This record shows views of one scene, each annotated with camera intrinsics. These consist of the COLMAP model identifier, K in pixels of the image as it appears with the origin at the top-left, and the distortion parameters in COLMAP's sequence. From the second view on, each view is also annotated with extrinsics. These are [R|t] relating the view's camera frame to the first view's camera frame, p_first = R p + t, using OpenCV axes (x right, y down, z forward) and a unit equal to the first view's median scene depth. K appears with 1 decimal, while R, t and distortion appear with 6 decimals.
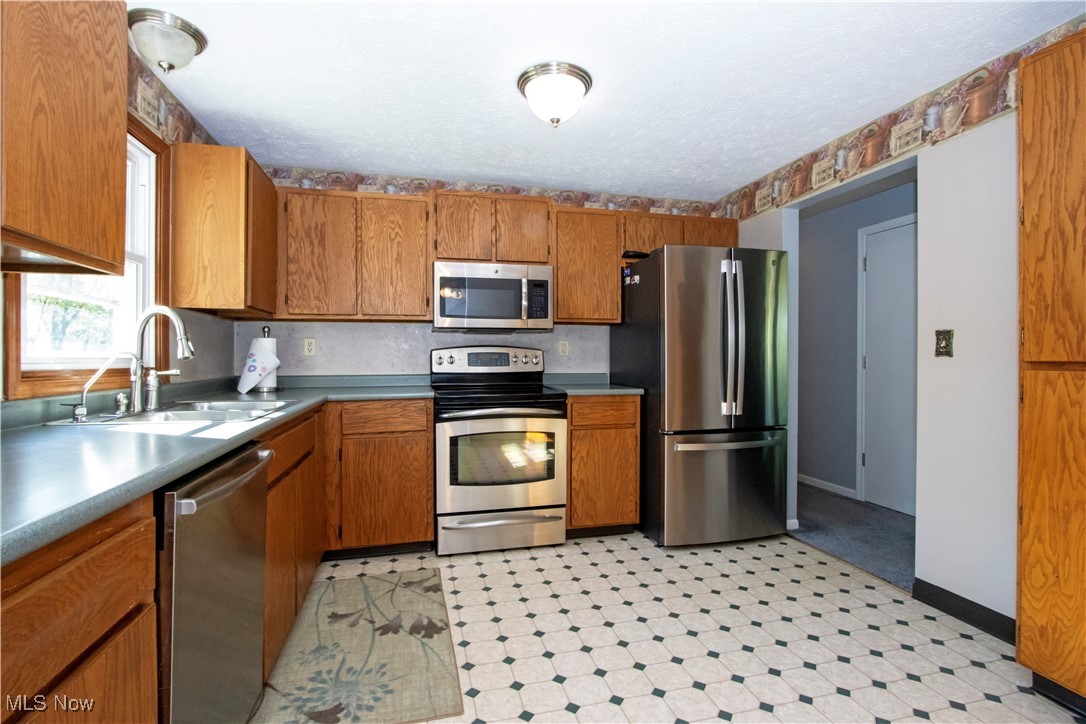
lens RADIAL K [[503.3, 0, 543.0], [0, 503.3, 362.0], [0, 0, 1]] dist [0.000572, -0.000109]
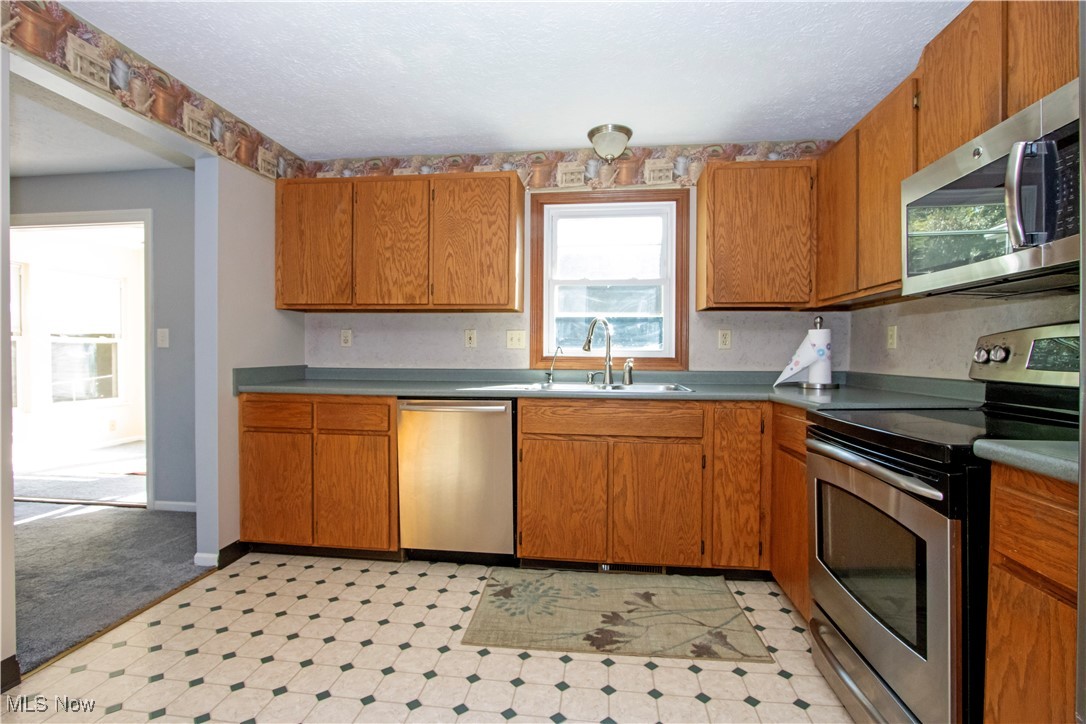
lens RADIAL K [[511.0, 0, 543.0], [0, 511.0, 362.0], [0, 0, 1]] dist [-0.011080, -0.000875]
pose [[-0.351863, 0.013555, -0.935953, 0.660028], [-0.013071, 0.999727, 0.019392, -0.000677], [0.935960, 0.019057, -0.351590, 1.167863]]
